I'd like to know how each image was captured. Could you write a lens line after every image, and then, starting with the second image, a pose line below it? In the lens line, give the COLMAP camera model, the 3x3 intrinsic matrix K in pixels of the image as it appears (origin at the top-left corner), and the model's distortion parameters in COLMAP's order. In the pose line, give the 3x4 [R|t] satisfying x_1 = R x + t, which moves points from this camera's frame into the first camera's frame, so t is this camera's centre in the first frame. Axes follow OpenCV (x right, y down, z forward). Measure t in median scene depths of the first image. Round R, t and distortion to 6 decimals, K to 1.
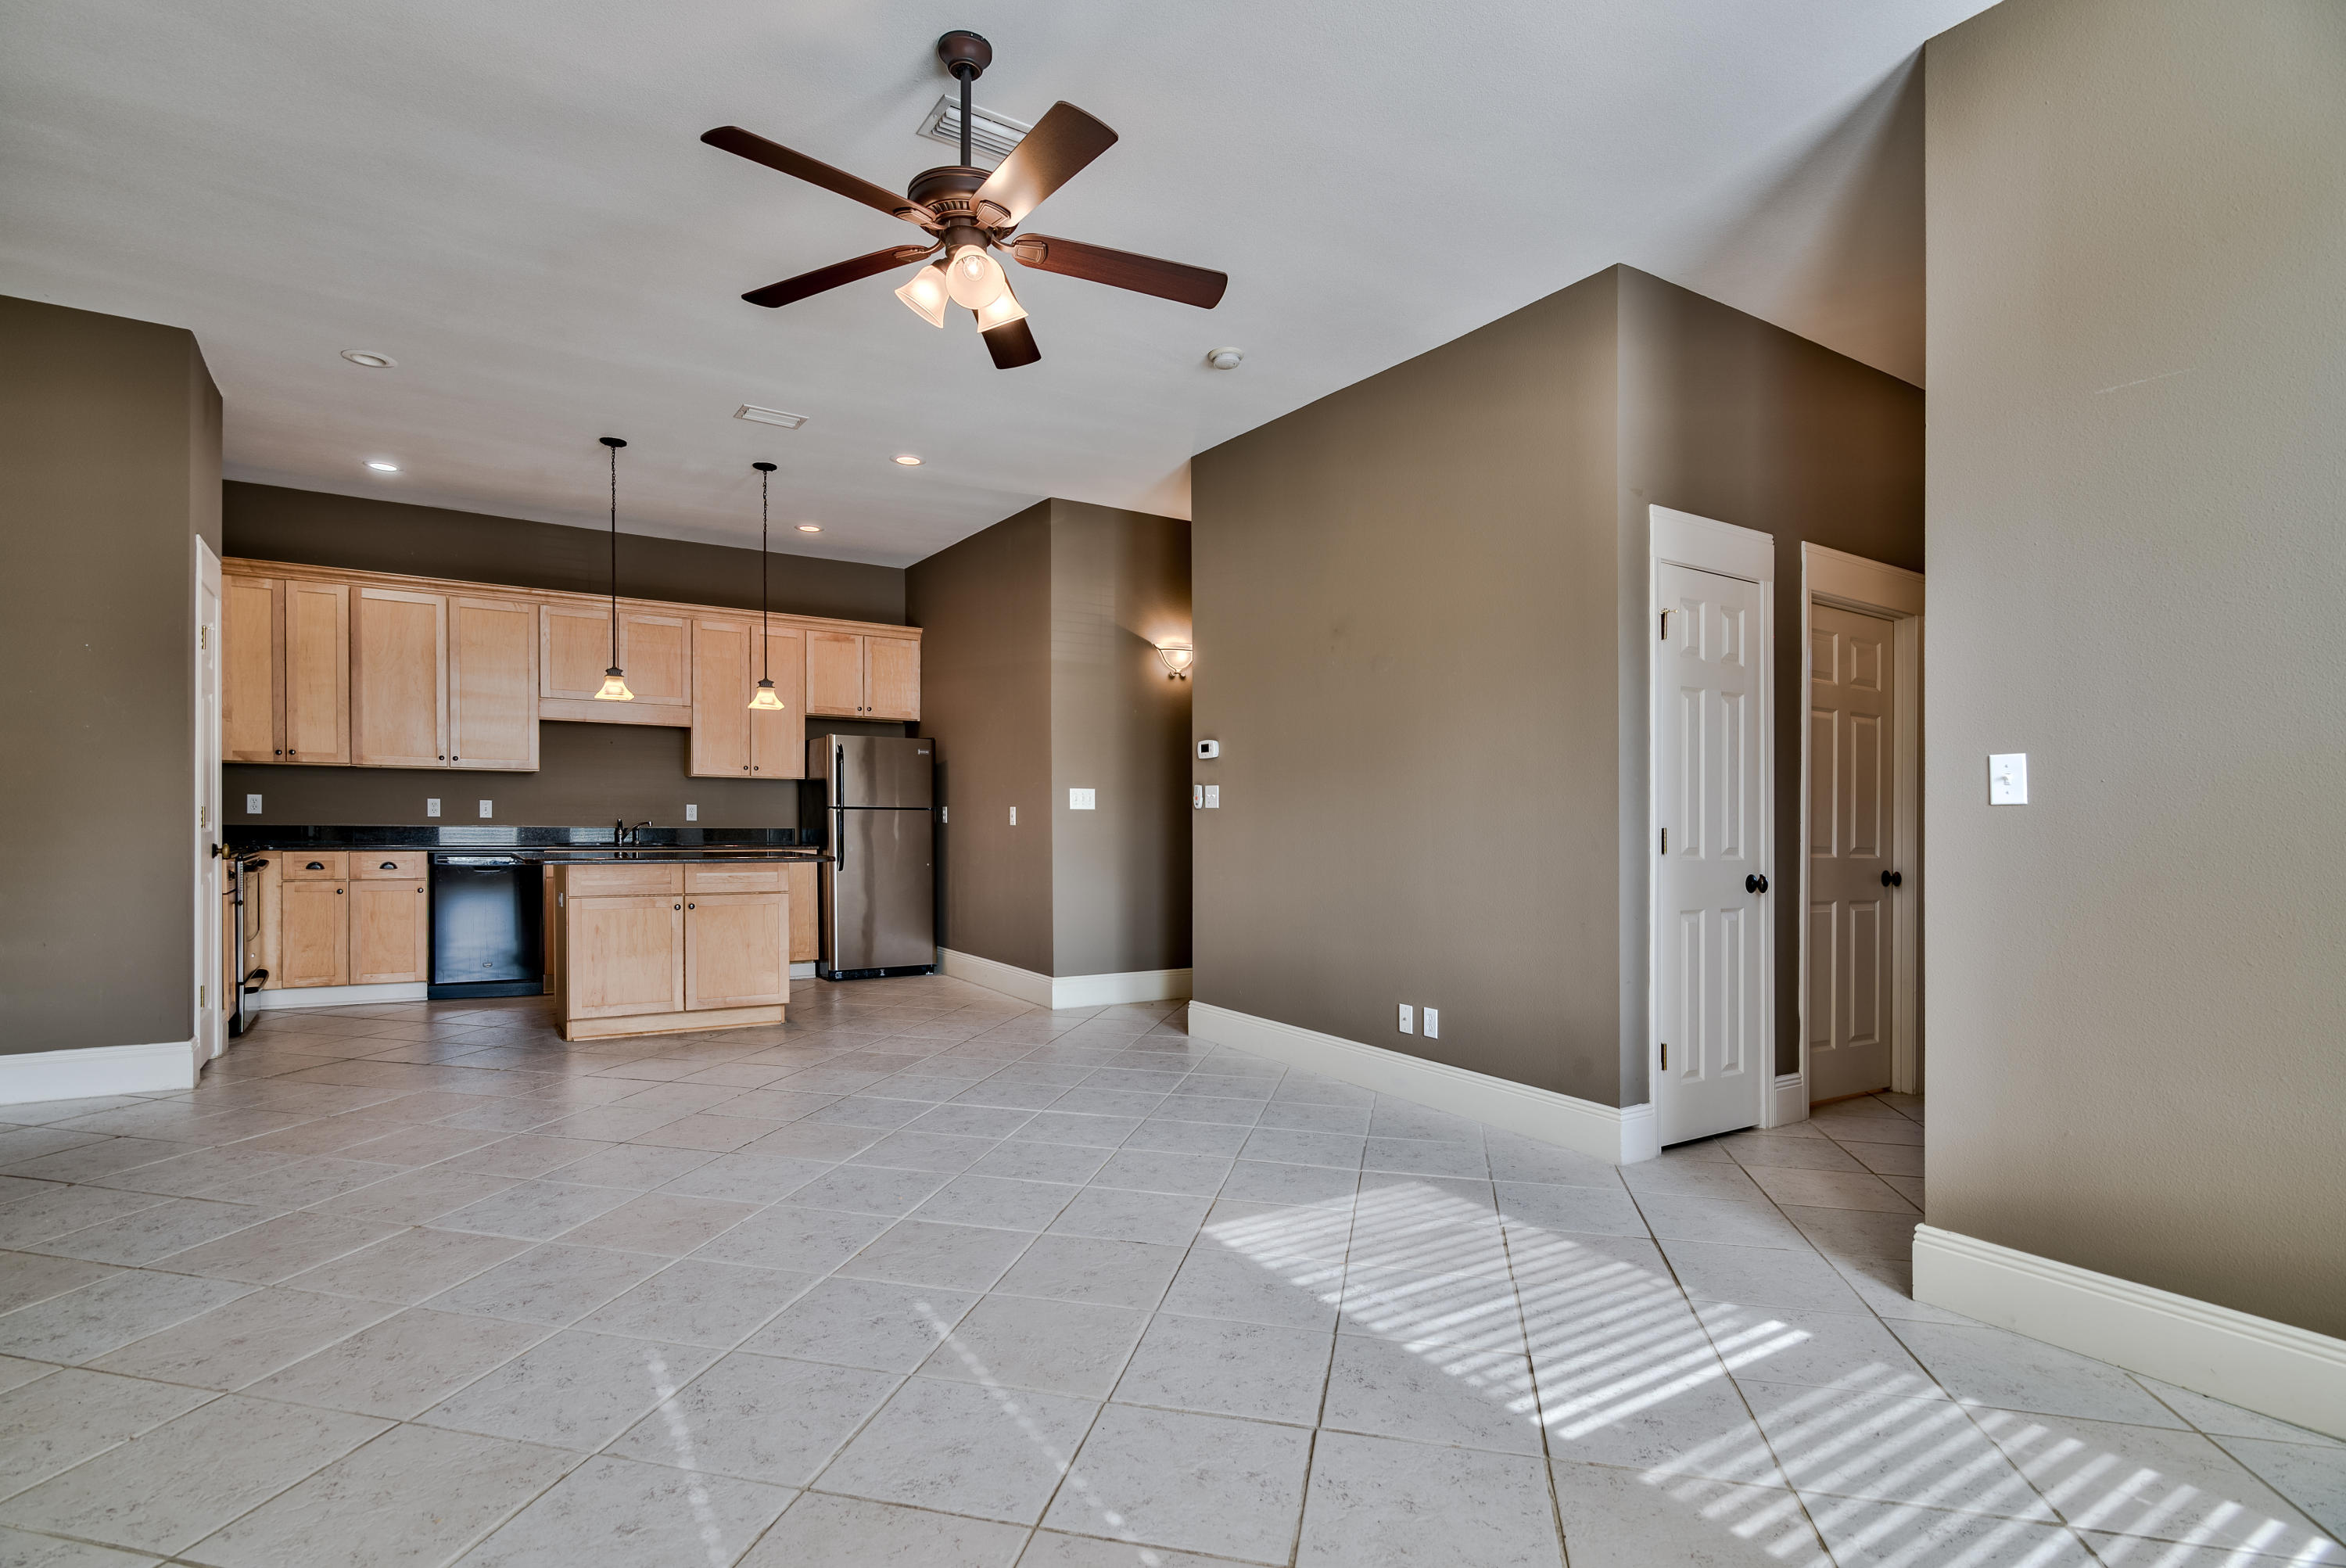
lens RADIAL K [[1168.3, 0, 1163.8], [0, 1168.3, 822.2], [0, 0, 1]] dist [-0.000210, -0.000024]
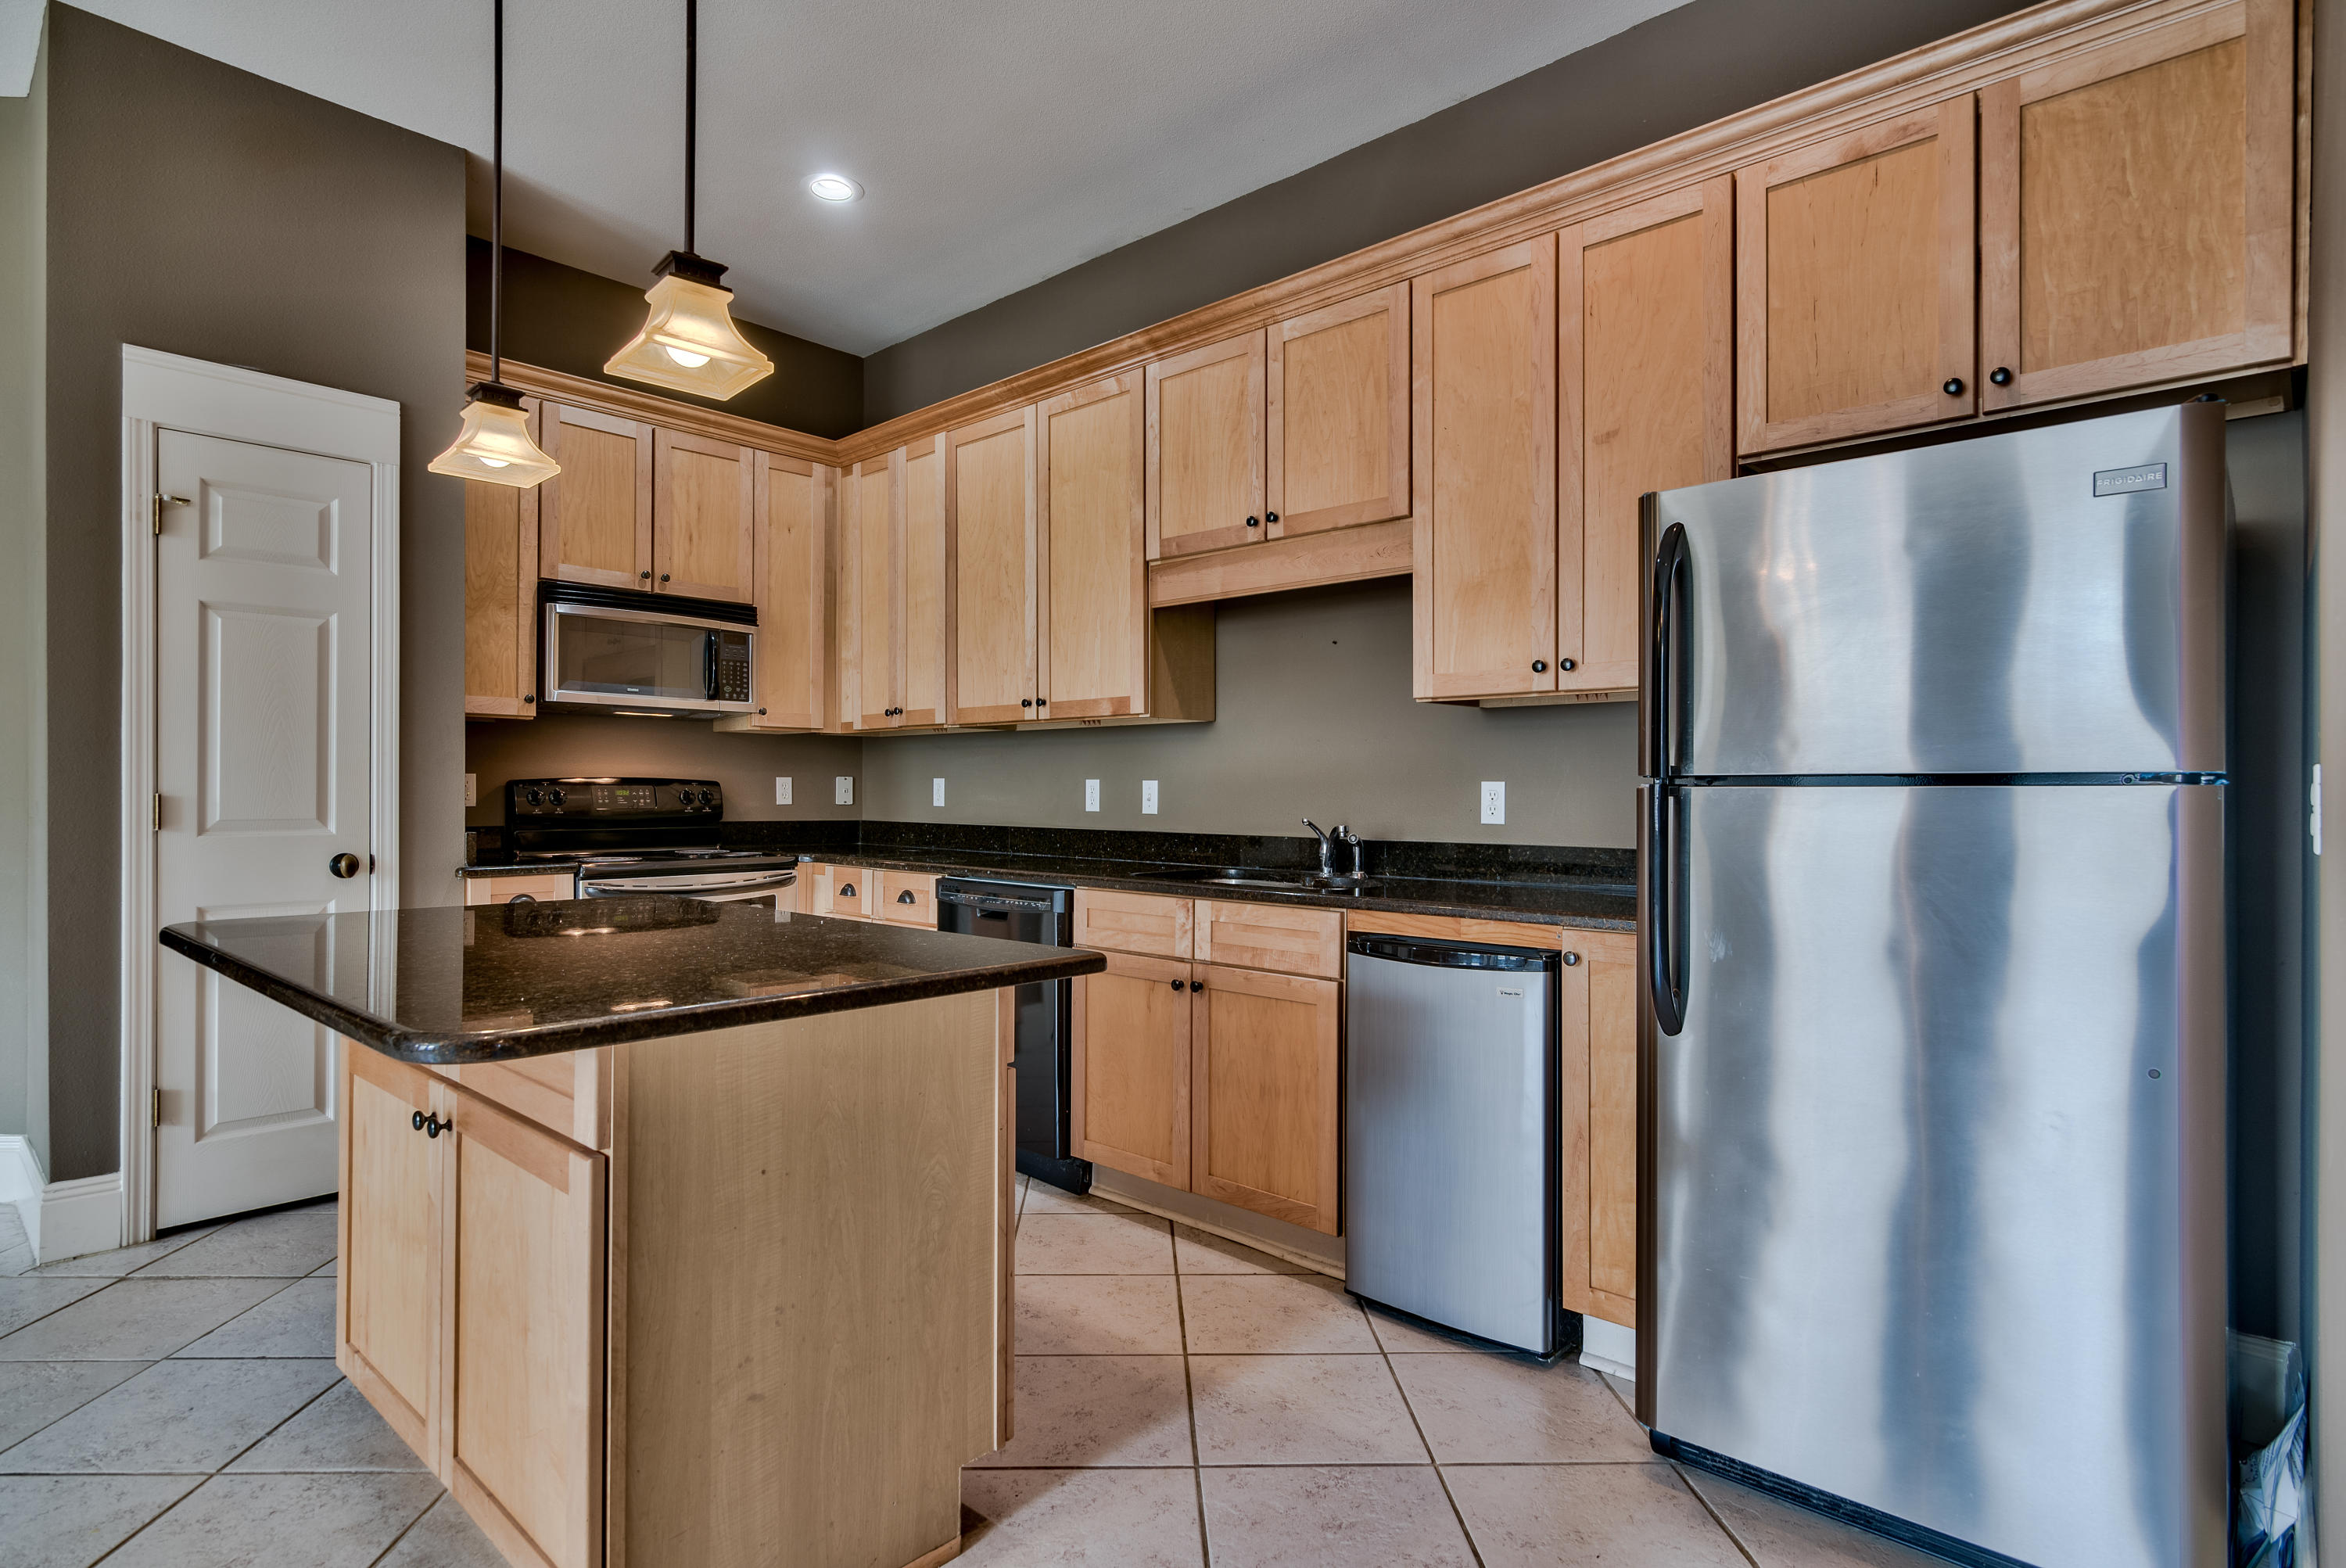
lens RADIAL K [[1260.9, 0, 1166.4], [0, 1260.9, 809.3], [0, 0, 1]] dist [-0.001214, -0.000244]
pose [[0.249488, -0.008030, -0.968345, -0.047210], [-0.005389, 0.999939, -0.009680, -0.002835], [0.968363, 0.007633, 0.249429, 0.884332]]
